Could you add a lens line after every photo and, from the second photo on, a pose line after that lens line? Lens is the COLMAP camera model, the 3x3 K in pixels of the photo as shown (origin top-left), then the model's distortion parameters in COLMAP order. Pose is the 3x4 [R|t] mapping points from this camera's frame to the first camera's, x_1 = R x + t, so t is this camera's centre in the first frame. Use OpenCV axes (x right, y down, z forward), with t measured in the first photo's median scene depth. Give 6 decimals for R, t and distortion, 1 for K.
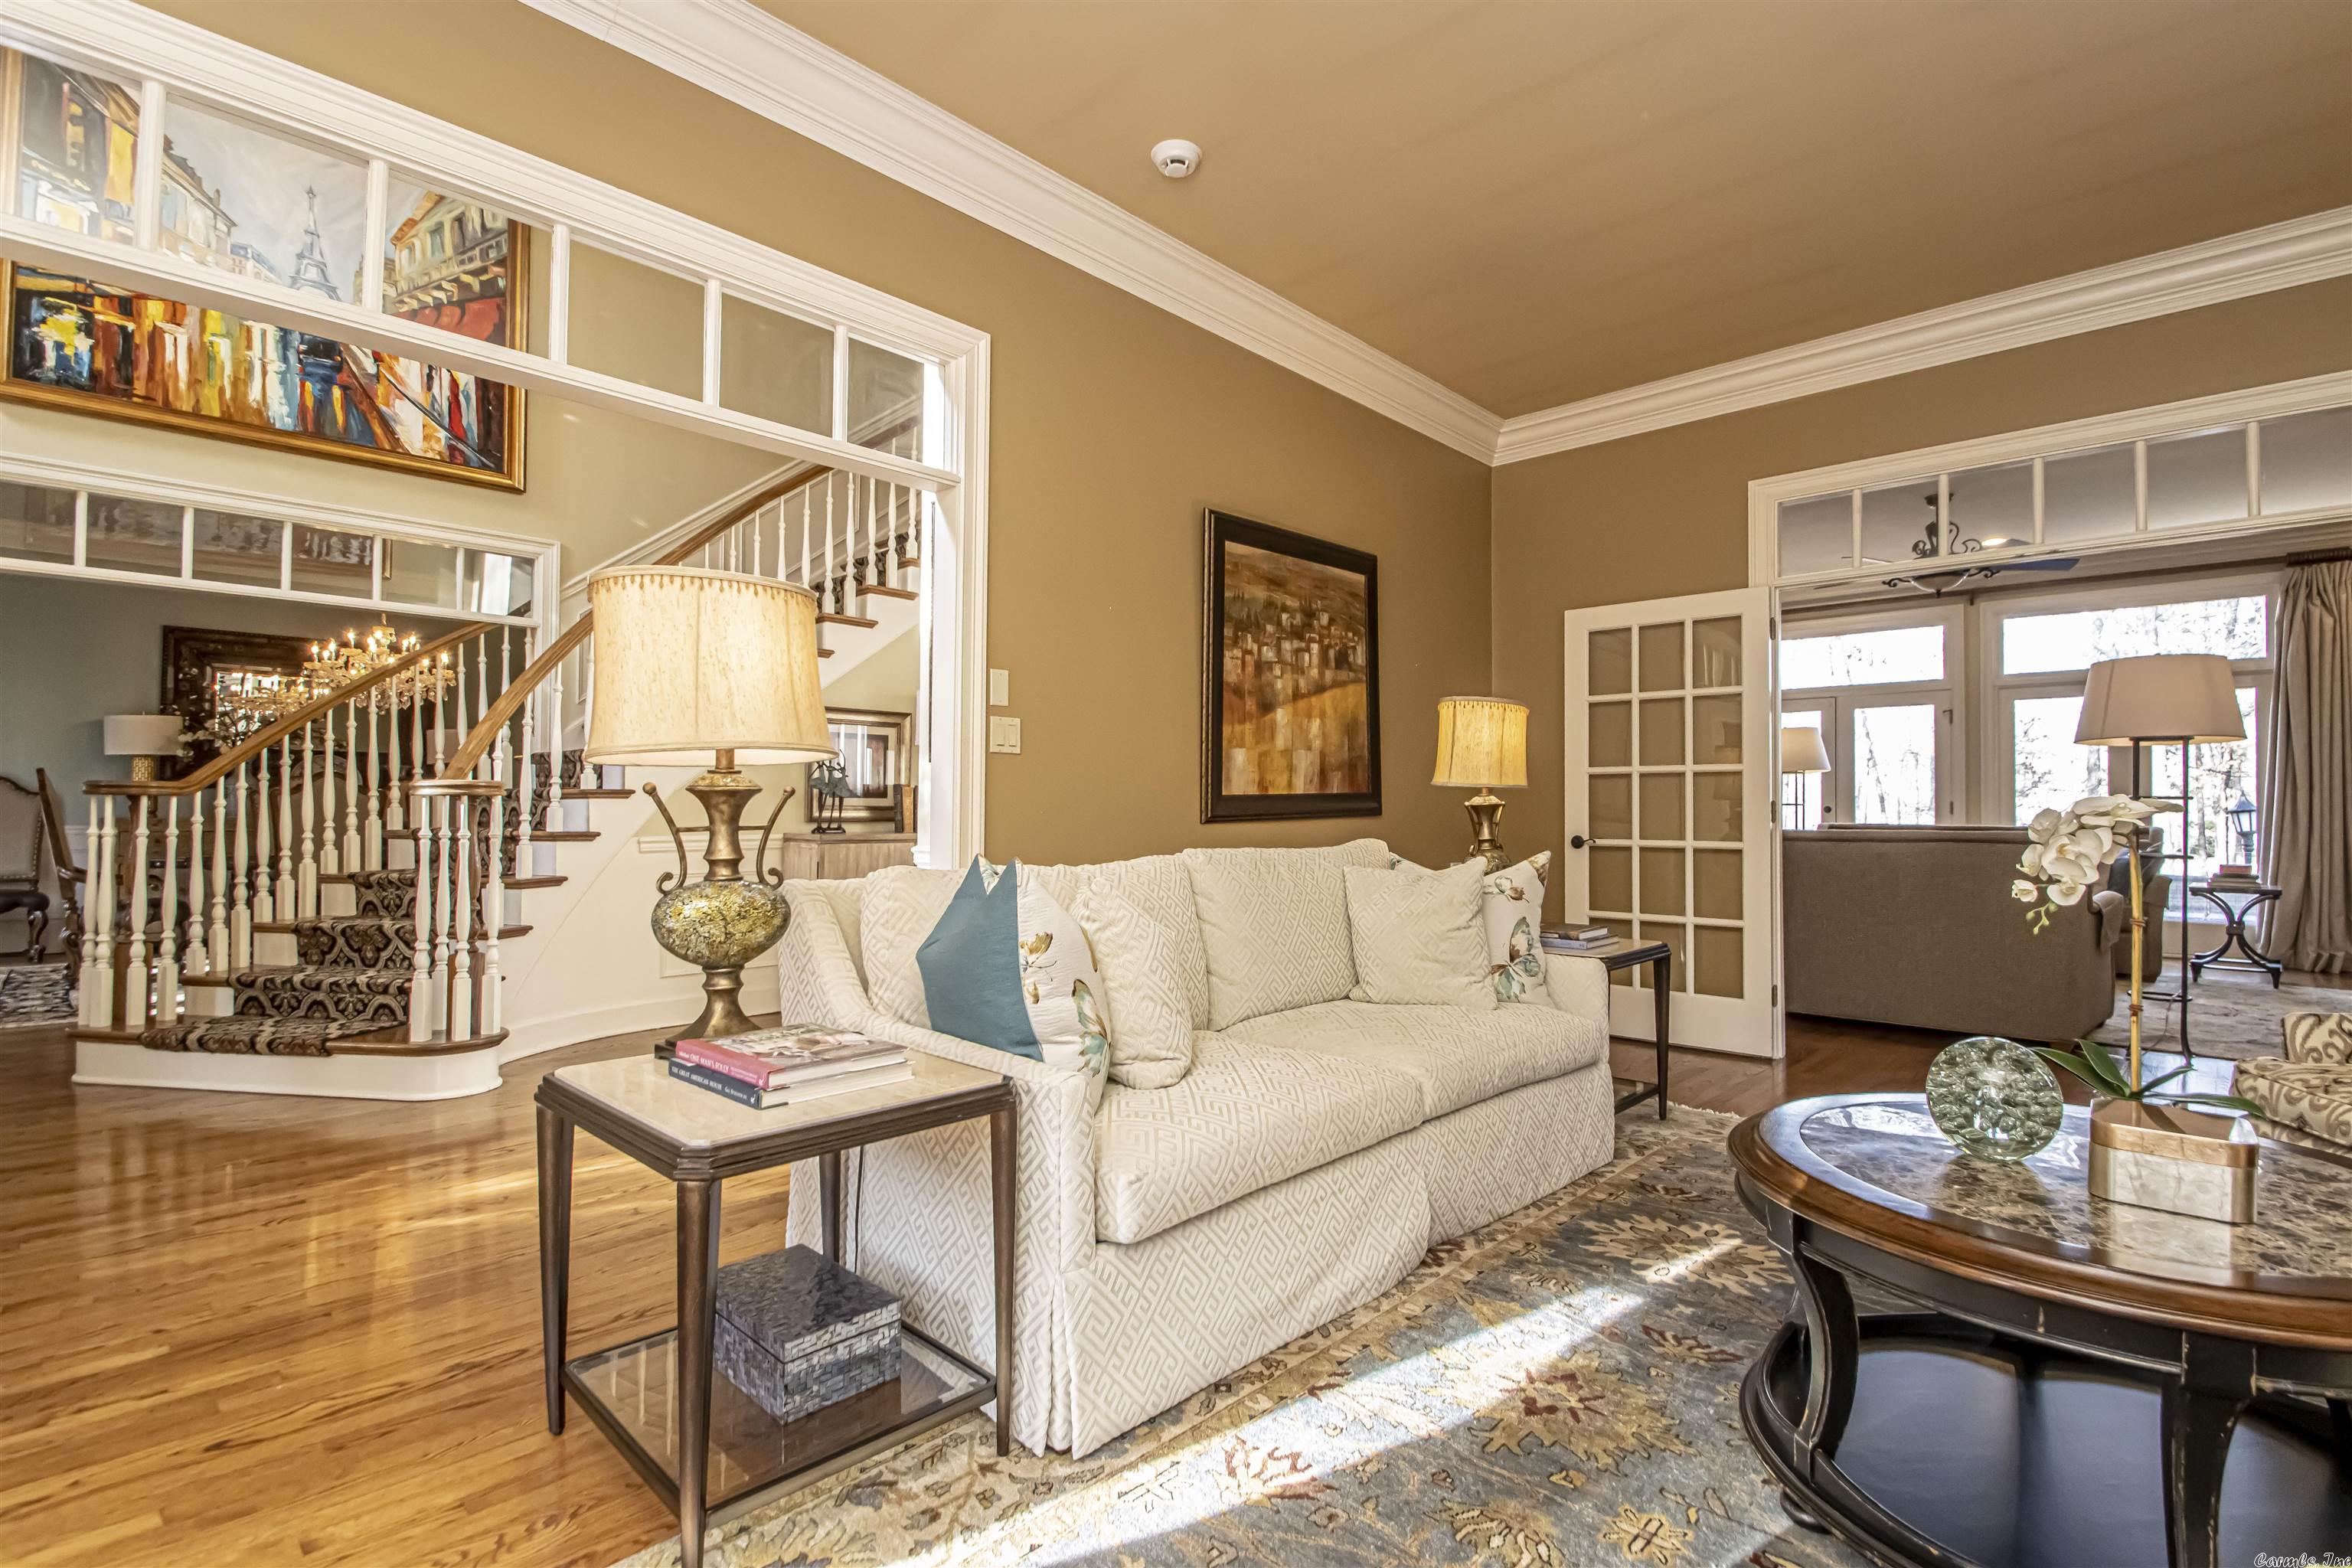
lens RADIAL K [[1103.7, 0, 1163.3], [0, 1103.7, 784.0], [0, 0, 1]] dist [0.015400, -0.016207]
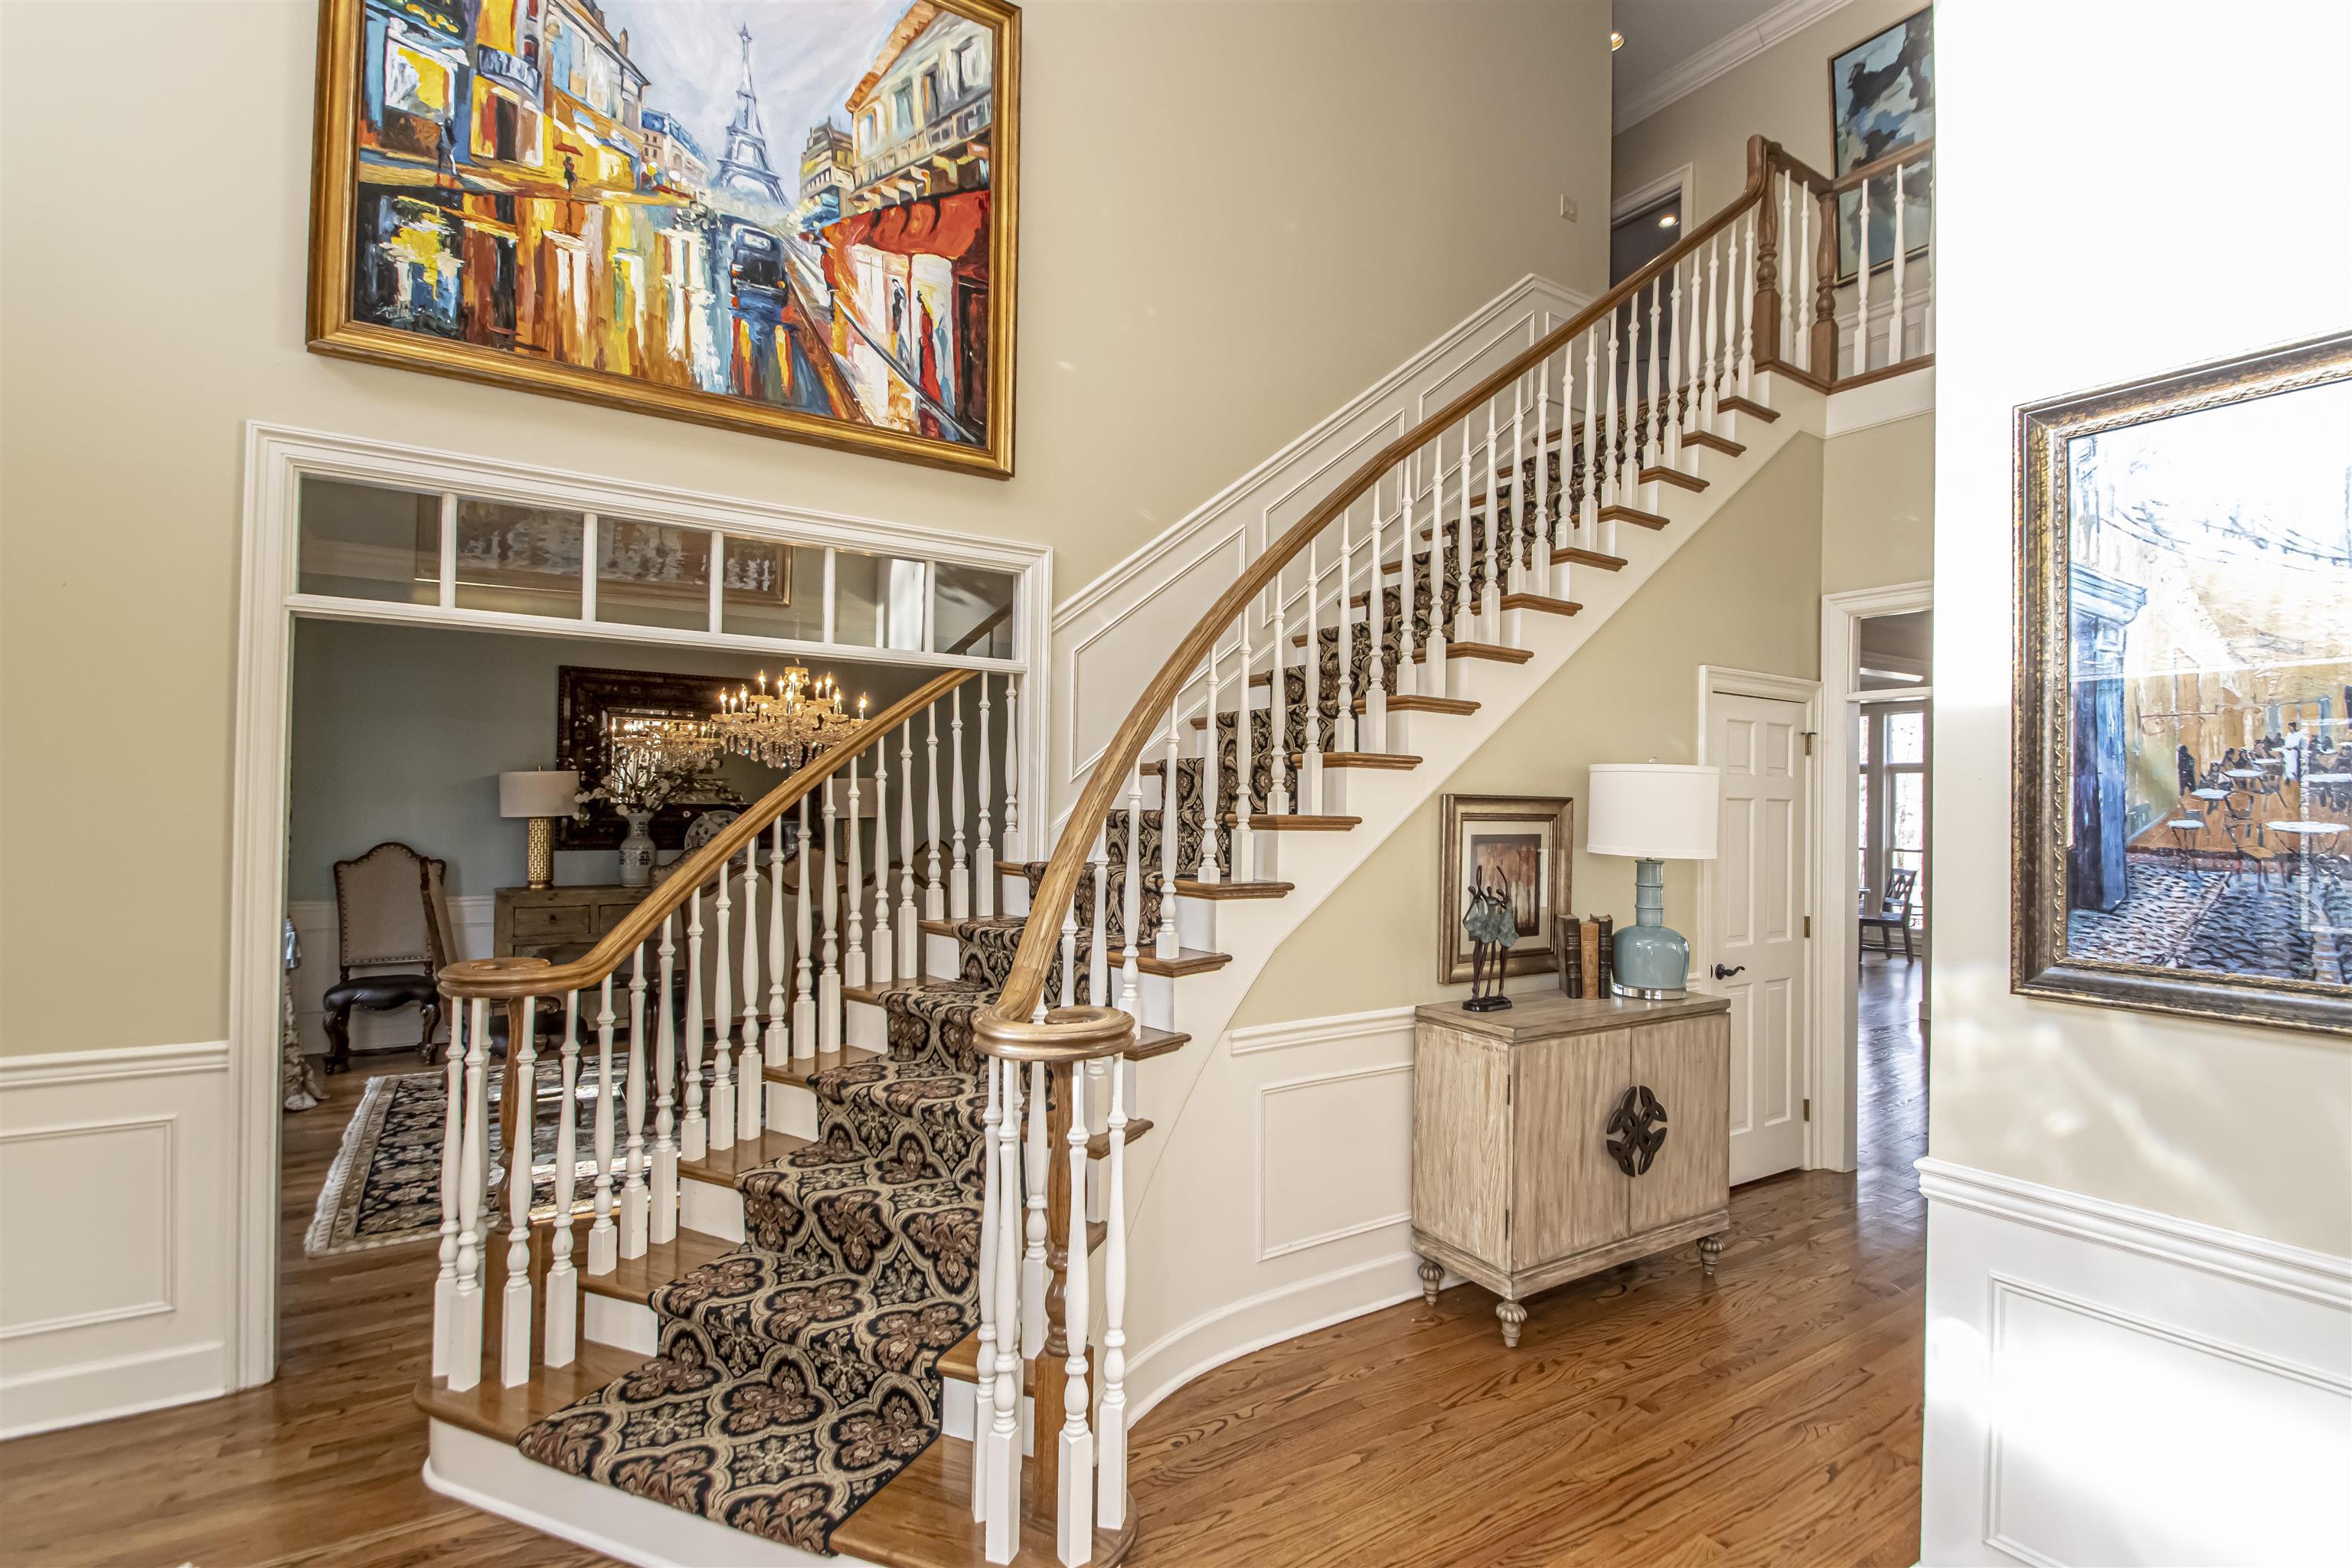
lens RADIAL K [[1103.7, 0, 1180.1], [0, 1103.7, 799.7], [0, 0, 1]] dist [0.015400, -0.016207]
pose [[0.974646, 0.010026, -0.223527, -0.362773], [-0.007263, 0.999887, 0.013180, -0.083799], [0.223634, -0.011222, 0.974609, 0.402697]]
